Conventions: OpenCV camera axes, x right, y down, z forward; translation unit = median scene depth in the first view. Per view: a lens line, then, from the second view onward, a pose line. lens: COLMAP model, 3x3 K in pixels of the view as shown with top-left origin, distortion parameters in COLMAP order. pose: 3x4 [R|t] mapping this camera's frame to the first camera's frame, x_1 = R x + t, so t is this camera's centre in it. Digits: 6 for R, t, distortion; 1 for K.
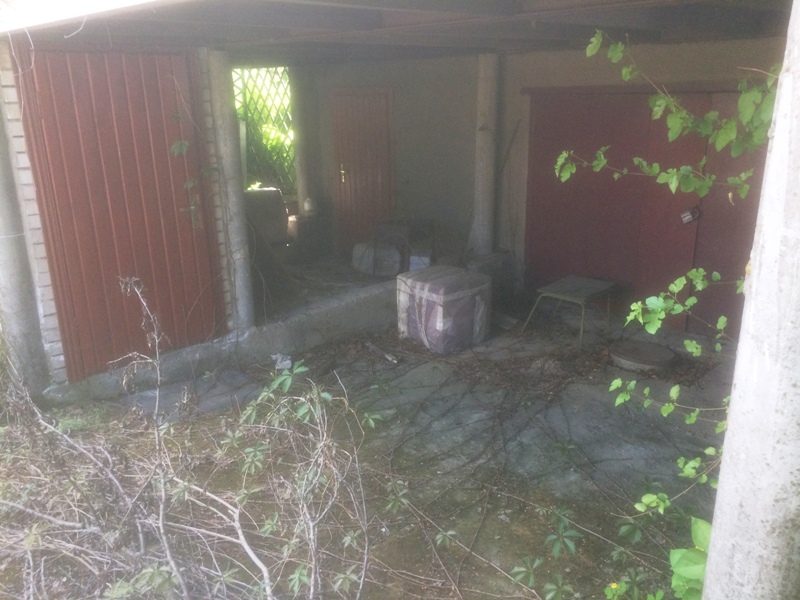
lens RADIAL K [[690.3, 0, 397.6], [0, 690.3, 300.6], [0, 0, 1]] dist [0.088861, -0.100380]
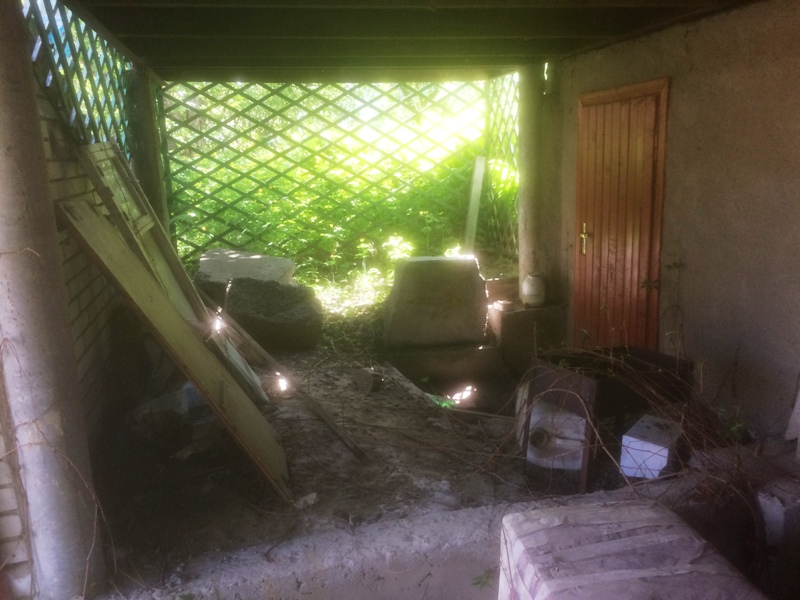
lens RADIAL K [[690.3, 0, 402.0], [0, 690.3, 300.7], [0, 0, 1]] dist [0.088861, -0.100380]
pose [[0.851485, 0.102889, -0.514186, 0.113680], [-0.138396, 0.989888, -0.031105, -0.110881], [0.505786, 0.097647, 0.857115, 0.511492]]
